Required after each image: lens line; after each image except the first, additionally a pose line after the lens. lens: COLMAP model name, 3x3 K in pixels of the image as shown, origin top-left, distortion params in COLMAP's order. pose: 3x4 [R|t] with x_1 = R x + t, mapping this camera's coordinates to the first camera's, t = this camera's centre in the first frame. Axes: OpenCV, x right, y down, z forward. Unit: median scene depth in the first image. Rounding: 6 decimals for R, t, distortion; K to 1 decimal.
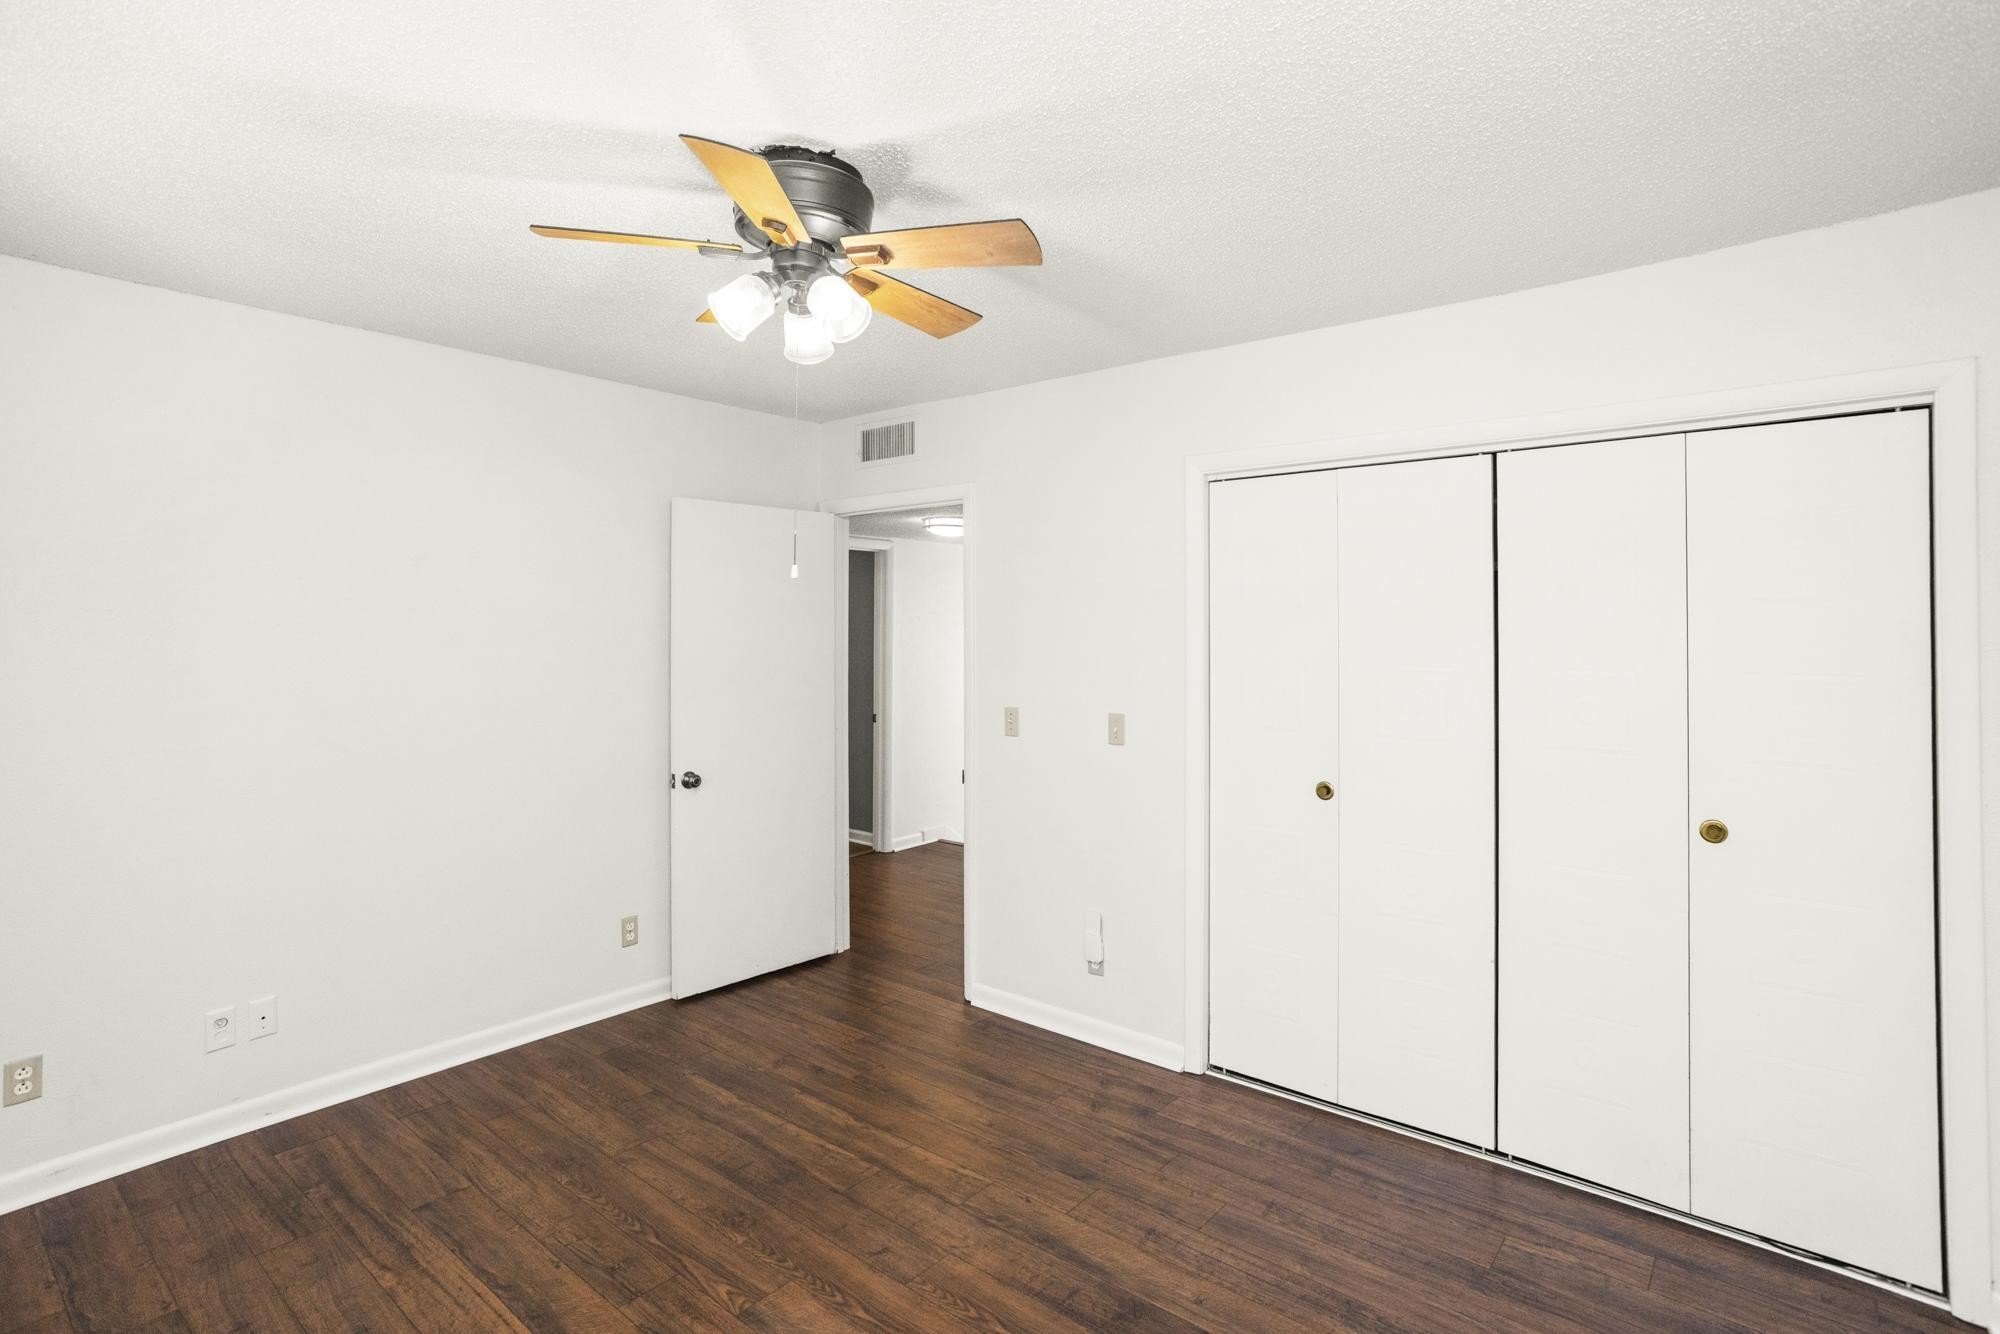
lens RADIAL K [[974.4, 0, 995.9], [0, 974.4, 661.1], [0, 0, 1]] dist [-0.032649, 0.025423]
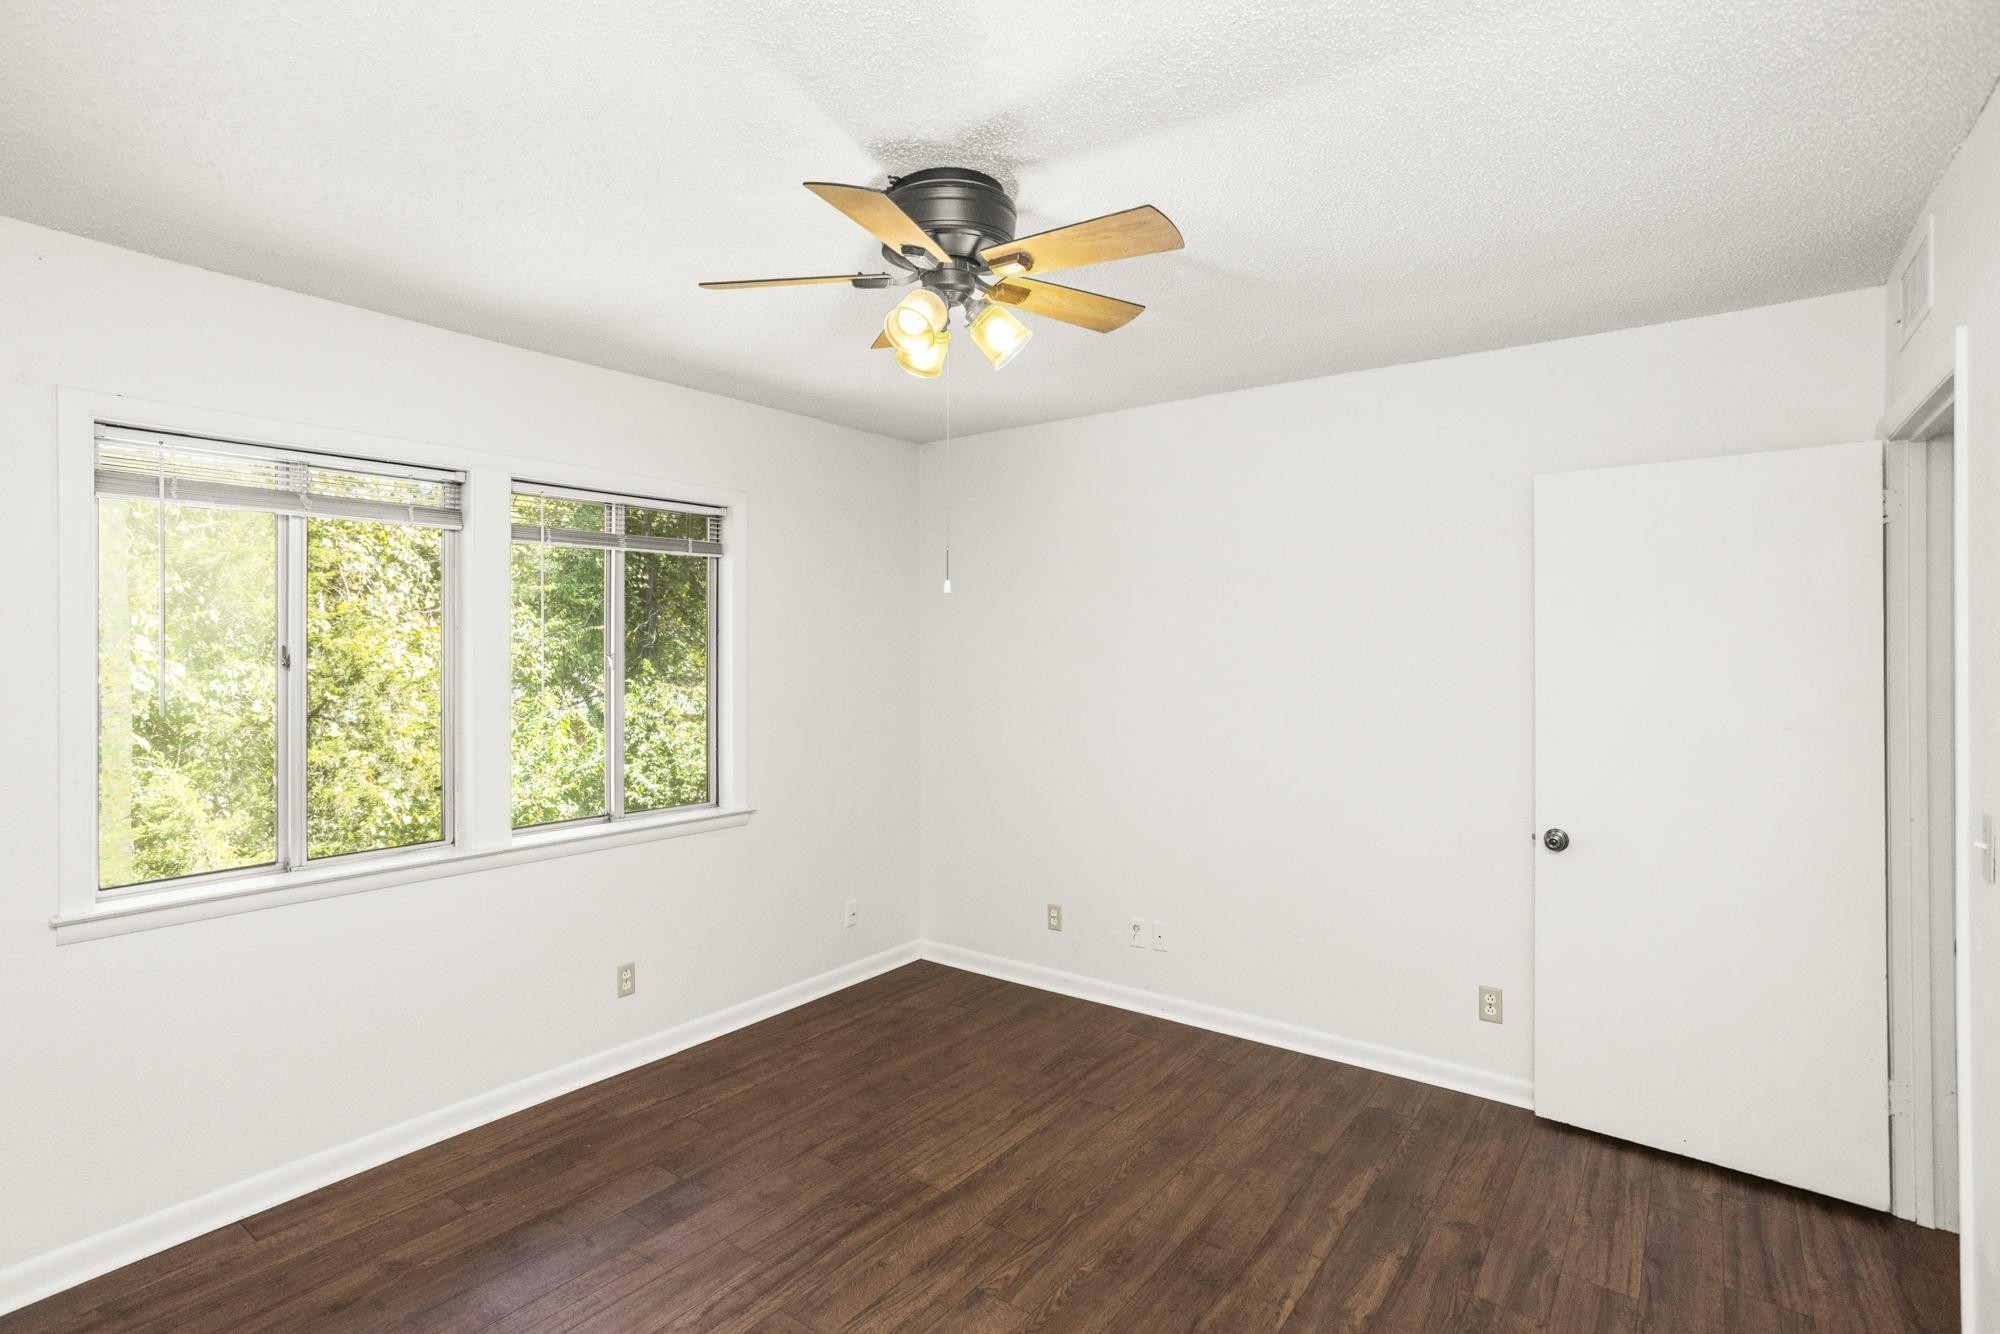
lens RADIAL K [[974.4, 0, 995.9], [0, 974.4, 661.1], [0, 0, 1]] dist [-0.032649, 0.025423]
pose [[0.043274, 0.005189, -0.999050, 0.616474], [-0.023311, 0.999720, 0.004183, -0.017704], [0.998791, 0.023108, 0.043383, 0.738964]]
